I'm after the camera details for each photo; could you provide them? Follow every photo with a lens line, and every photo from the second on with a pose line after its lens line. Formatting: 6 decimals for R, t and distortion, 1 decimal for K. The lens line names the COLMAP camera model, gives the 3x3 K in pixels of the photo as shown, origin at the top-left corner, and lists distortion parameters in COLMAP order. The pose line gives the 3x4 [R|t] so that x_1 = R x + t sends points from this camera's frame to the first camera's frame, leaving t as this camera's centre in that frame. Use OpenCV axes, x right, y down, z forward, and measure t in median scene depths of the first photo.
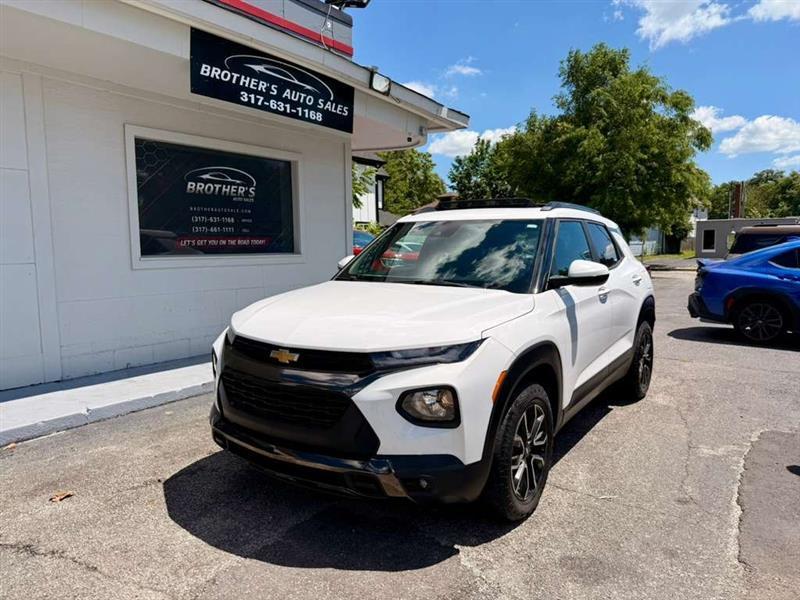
lens RADIAL K [[569.4, 0, 405.0], [0, 569.4, 297.9], [0, 0, 1]] dist [0.007765, -0.027718]
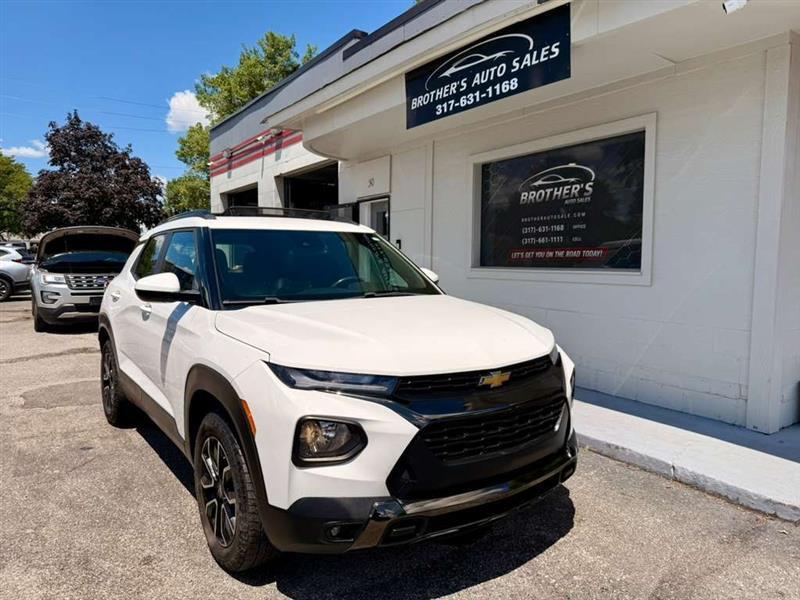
lens RADIAL K [[569.4, 0, 396.2], [0, 569.4, 301.8], [0, 0, 1]] dist [0.007765, -0.027718]
pose [[-0.359148, 0.073771, -0.930360, 0.660348], [-0.086985, 0.989886, 0.112070, -0.116820], [0.929218, 0.121177, -0.349098, 1.242415]]
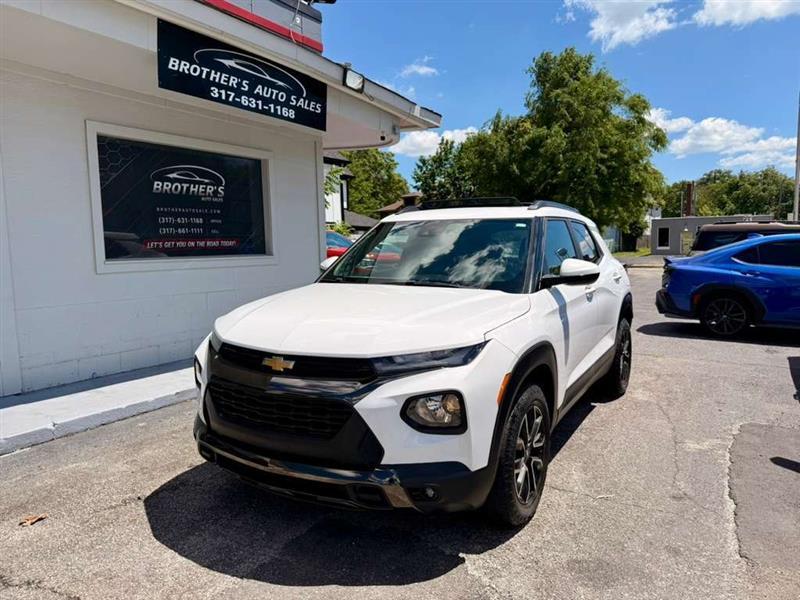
lens RADIAL K [[569.4, 0, 411.5], [0, 569.4, 298.4], [0, 0, 1]] dist [0.007765, -0.027718]
pose [[0.997024, -0.015909, 0.075427, -0.027609], [0.015802, 0.999873, 0.002009, -0.002295], [-0.075450, -0.000811, 0.997149, 0.016508]]
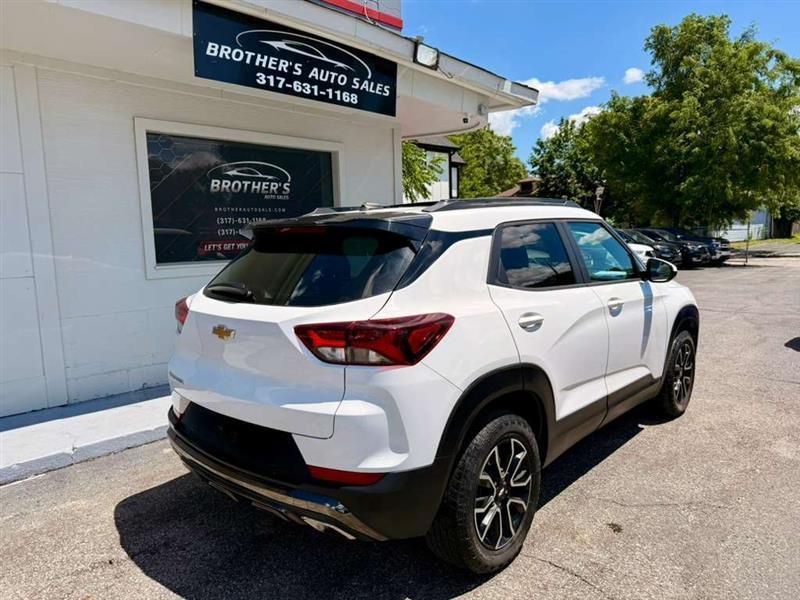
lens RADIAL K [[569.4, 0, 402.3], [0, 569.4, 300.5], [0, 0, 1]] dist [0.007765, -0.027718]
pose [[0.989059, -0.002246, -0.147506, 0.052034], [0.005938, 0.999680, 0.024594, -0.035587], [0.147403, -0.025201, 0.988755, 0.160840]]
